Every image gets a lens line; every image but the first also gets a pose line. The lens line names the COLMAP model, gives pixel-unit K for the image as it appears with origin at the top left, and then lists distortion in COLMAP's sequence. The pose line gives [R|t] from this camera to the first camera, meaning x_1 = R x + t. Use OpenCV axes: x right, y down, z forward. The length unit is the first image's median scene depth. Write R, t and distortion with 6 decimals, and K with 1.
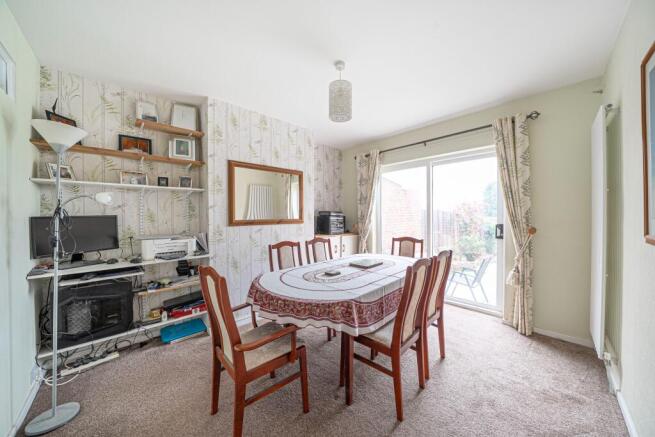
lens RADIAL K [[224.1, 0, 329.0], [0, 224.1, 217.1], [0, 0, 1]] dist [-0.010924, -0.000019]
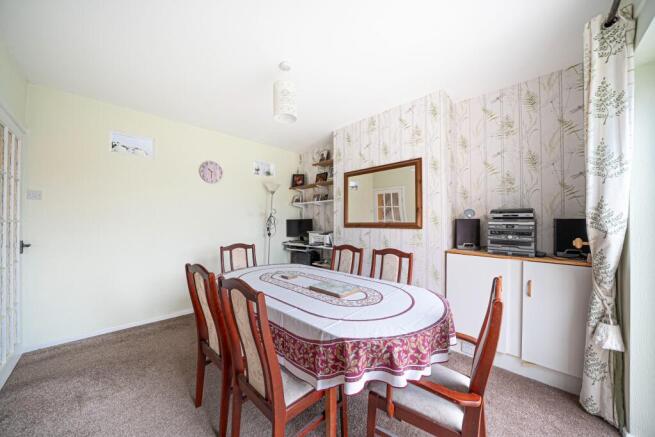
lens RADIAL K [[224.1, 0, 329.0], [0, 224.1, 219.0], [0, 0, 1]] dist [-0.010924, -0.000019]
pose [[0.040610, -0.001006, -0.999175, 0.682723], [-0.002519, 0.999996, -0.001110, -0.003435], [0.999172, 0.002562, 0.040607, 0.772339]]
